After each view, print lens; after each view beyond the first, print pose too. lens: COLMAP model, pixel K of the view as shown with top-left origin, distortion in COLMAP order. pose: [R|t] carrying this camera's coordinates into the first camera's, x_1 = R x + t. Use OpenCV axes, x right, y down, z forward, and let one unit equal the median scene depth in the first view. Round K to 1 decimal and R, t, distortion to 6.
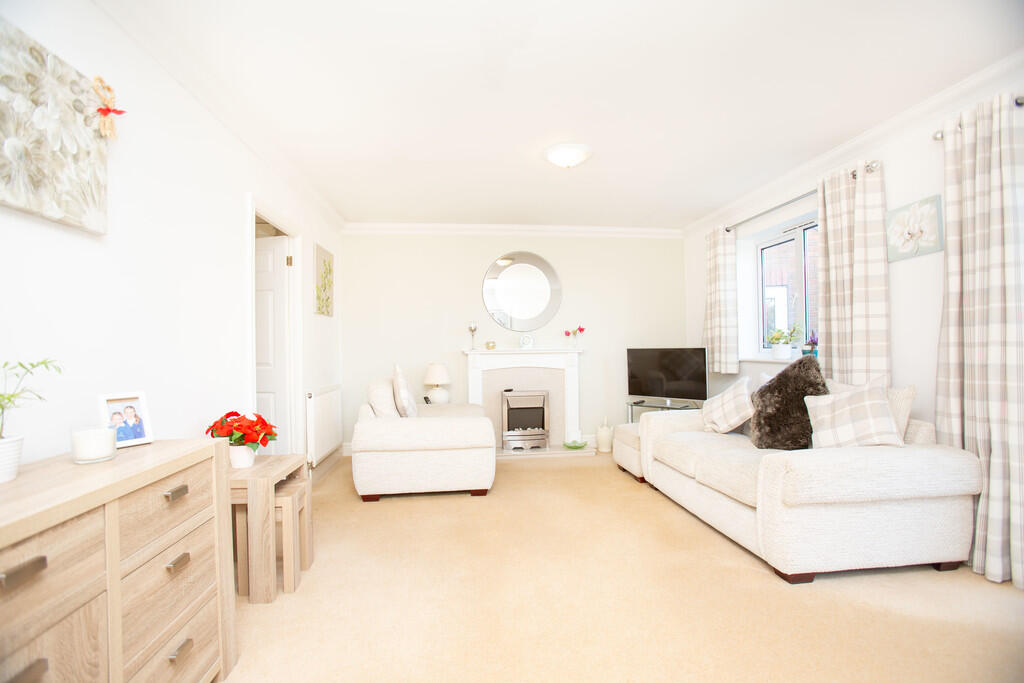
lens RADIAL K [[463.6, 0, 509.2], [0, 463.6, 350.5], [0, 0, 1]] dist [-0.067546, 0.018984]
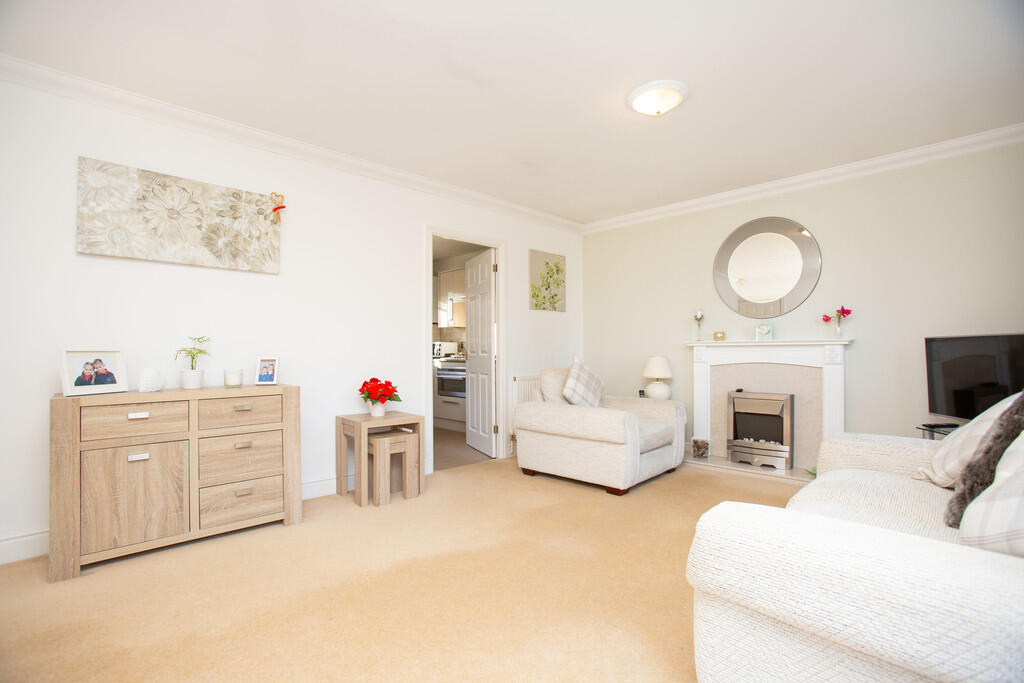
lens RADIAL K [[480.3, 0, 512.0], [0, 480.3, 341.5], [0, 0, 1]] dist [-0.070721, 0.031342]
pose [[0.630488, -0.005808, -0.776177, 1.267709], [-0.008215, 0.999866, -0.014154, 0.046078], [0.776156, 0.015300, 0.630356, 0.507729]]
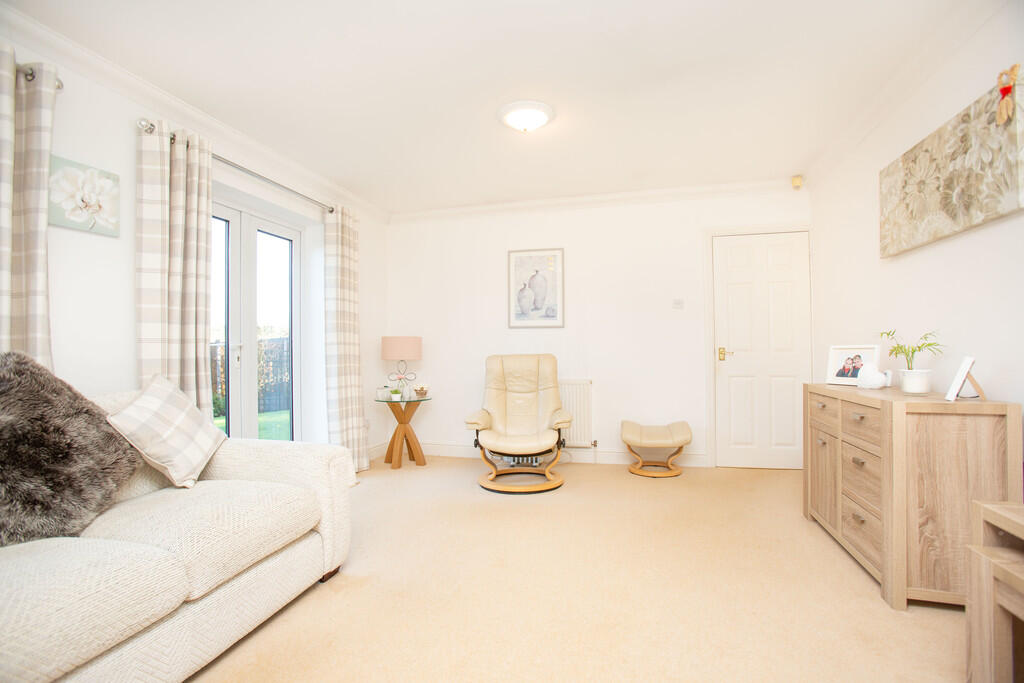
lens RADIAL K [[480.3, 0, 512.0], [0, 480.3, 341.5], [0, 0, 1]] dist [-0.070721, 0.031342]
pose [[-0.930219, 0.031020, 0.365691, -0.185557], [0.026294, 0.999494, -0.017897, 0.040676], [-0.366061, -0.007032, -0.930564, 2.446242]]
